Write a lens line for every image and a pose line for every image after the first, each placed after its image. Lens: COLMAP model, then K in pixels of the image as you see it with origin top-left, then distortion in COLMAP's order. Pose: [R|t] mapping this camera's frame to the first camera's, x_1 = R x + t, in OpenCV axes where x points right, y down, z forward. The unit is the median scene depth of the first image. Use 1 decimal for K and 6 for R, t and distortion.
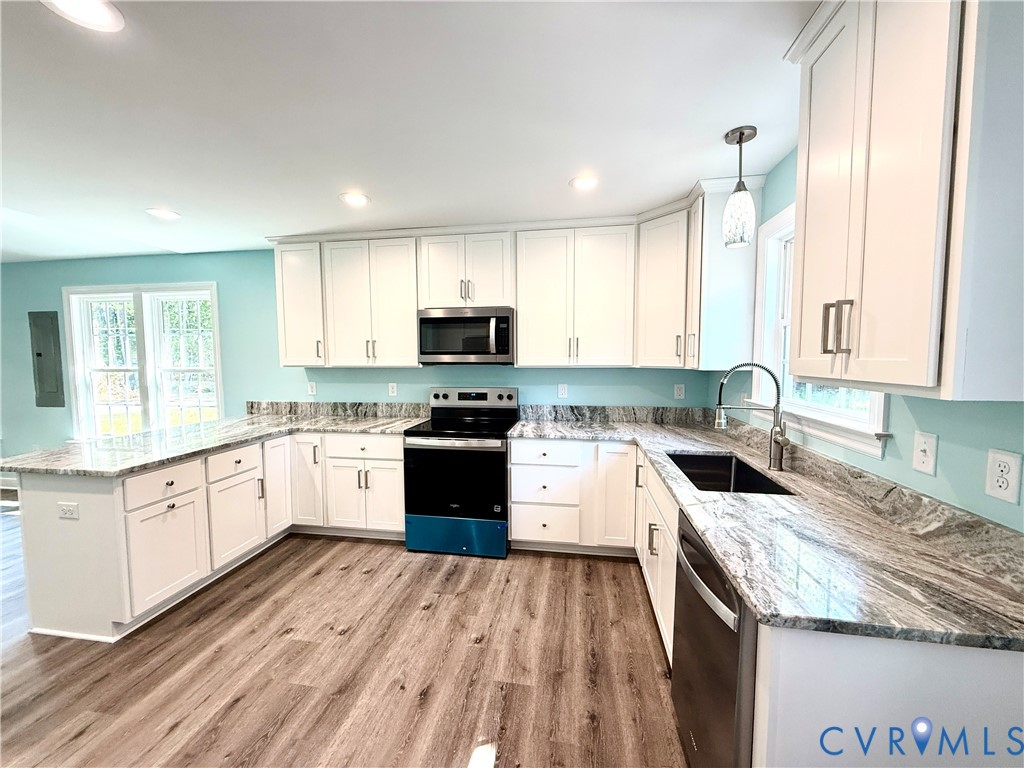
lens RADIAL K [[406.1, 0, 512.0], [0, 406.1, 384.0], [0, 0, 1]] dist [-0.000264, 0.000237]
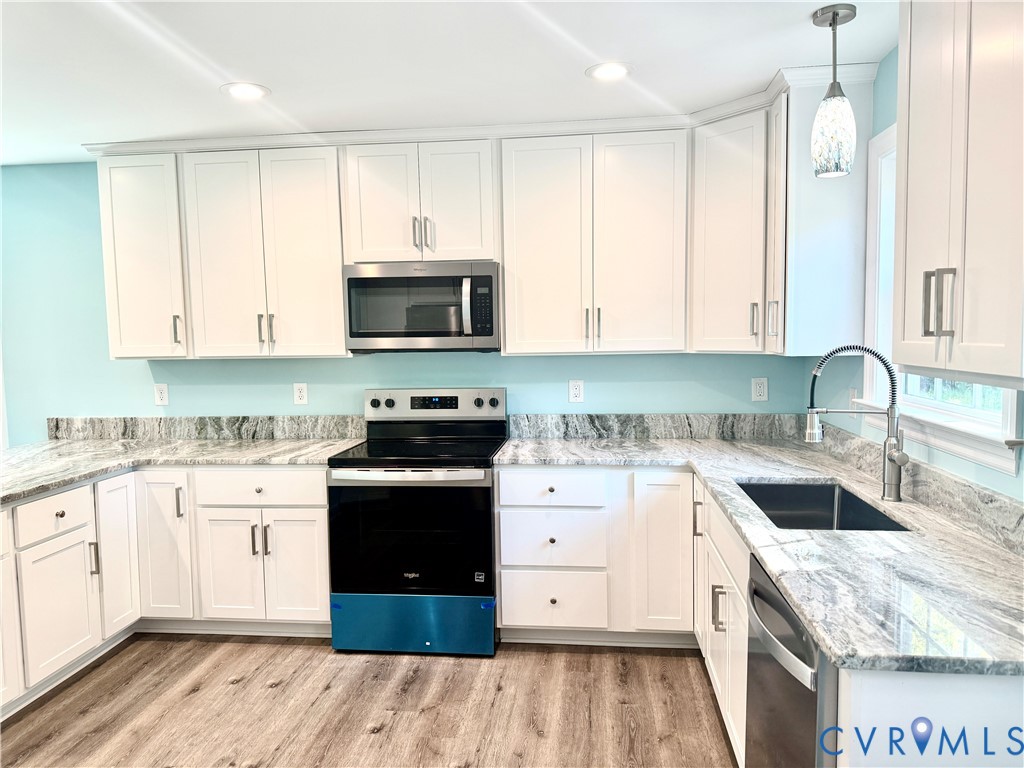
lens RADIAL K [[717.9, 0, 514.0], [0, 717.9, 380.7], [0, 0, 1]] dist [0.089437, -0.110046]
pose [[0.998719, -0.016472, 0.047833, -0.033304], [0.016487, 0.999864, 0.000087, -0.001480], [-0.047828, 0.000701, 0.998855, -0.146816]]
